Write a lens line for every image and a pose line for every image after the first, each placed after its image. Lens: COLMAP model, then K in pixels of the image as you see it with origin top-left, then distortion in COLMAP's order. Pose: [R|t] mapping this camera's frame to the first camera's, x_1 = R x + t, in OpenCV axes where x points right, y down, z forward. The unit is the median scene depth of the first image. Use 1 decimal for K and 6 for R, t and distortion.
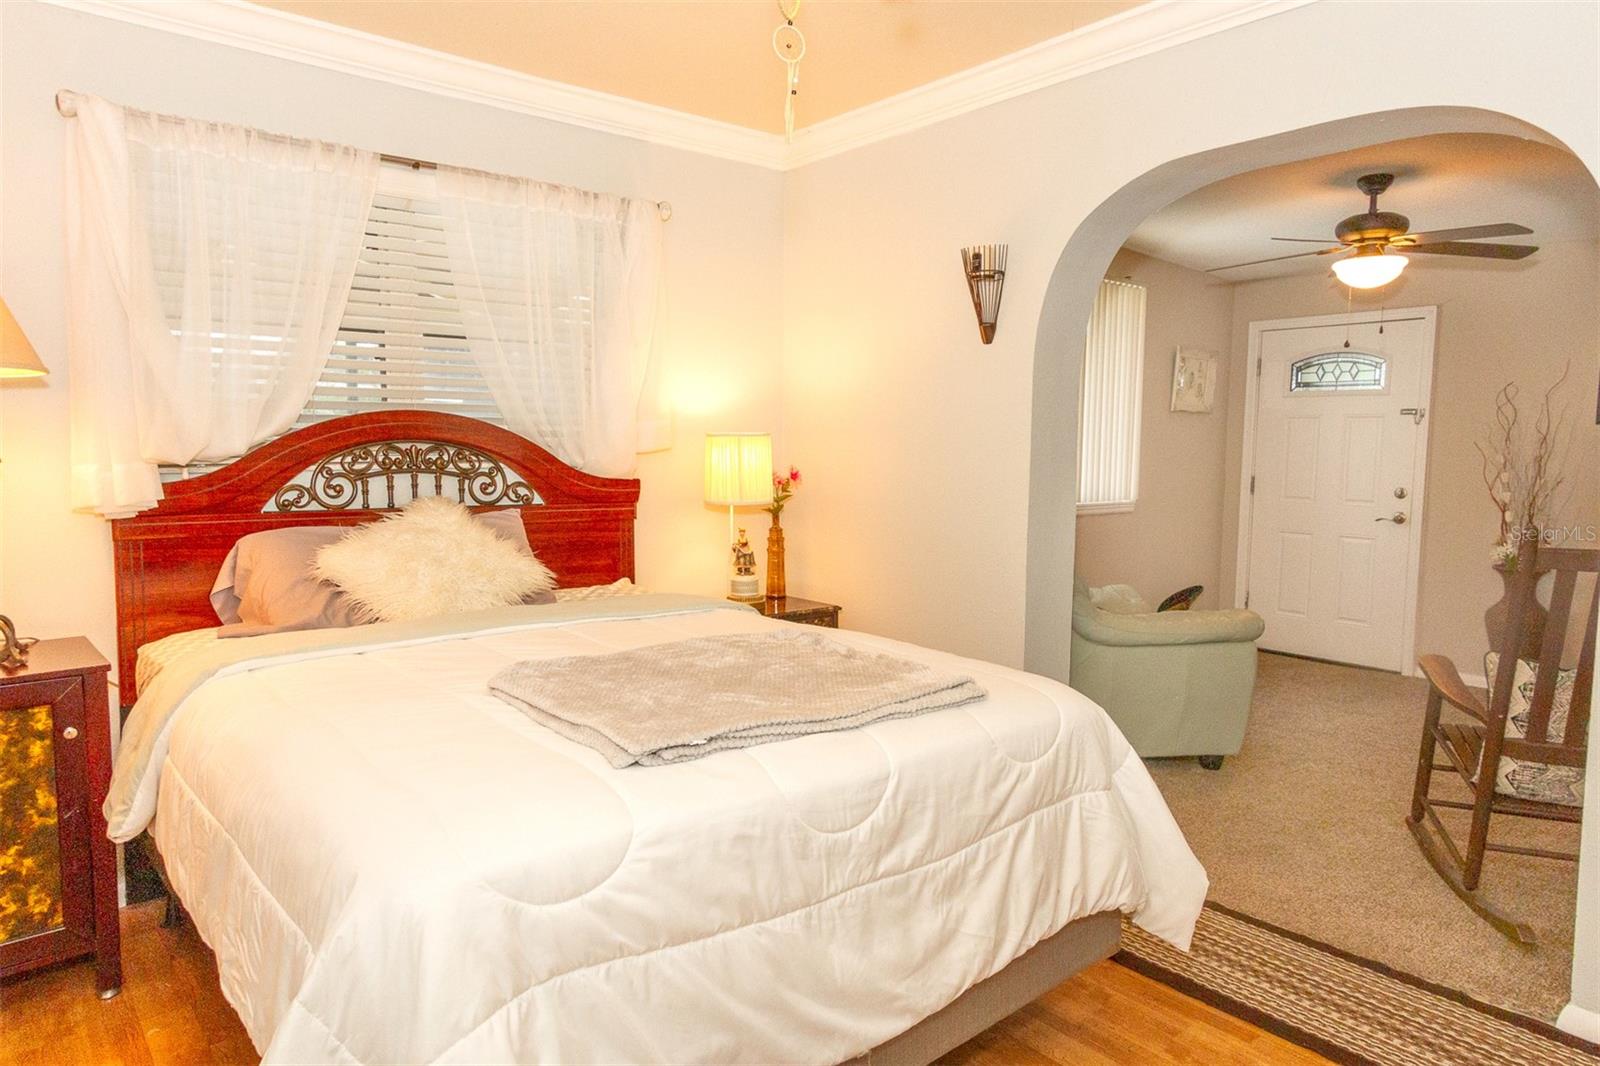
lens RADIAL K [[1006.8, 0, 802.4], [0, 1006.8, 532.7], [0, 0, 1]] dist [0.030274, -0.002568]
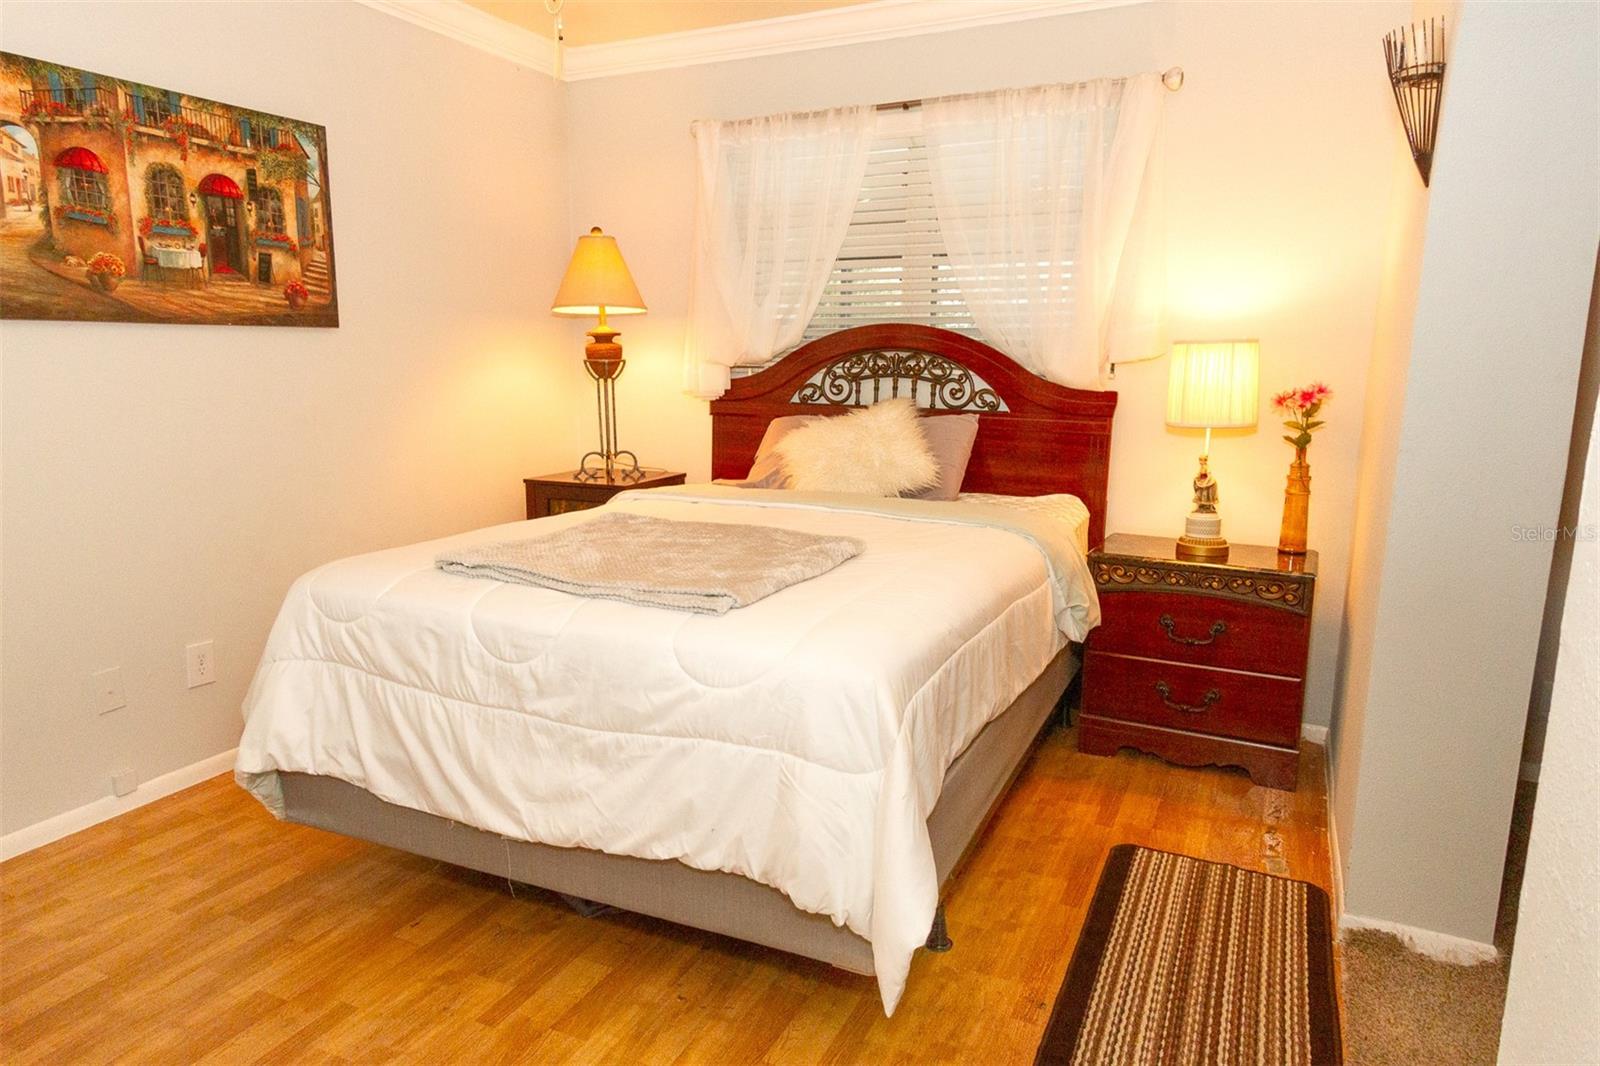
lens RADIAL K [[1006.8, 0, 805.3], [0, 1006.8, 530.4], [0, 0, 1]] dist [0.030274, -0.002568]
pose [[0.421660, 0.160253, -0.892481, 0.644407], [-0.087962, 0.986846, 0.135638, -0.032786], [0.902478, 0.021311, 0.430209, 0.399852]]
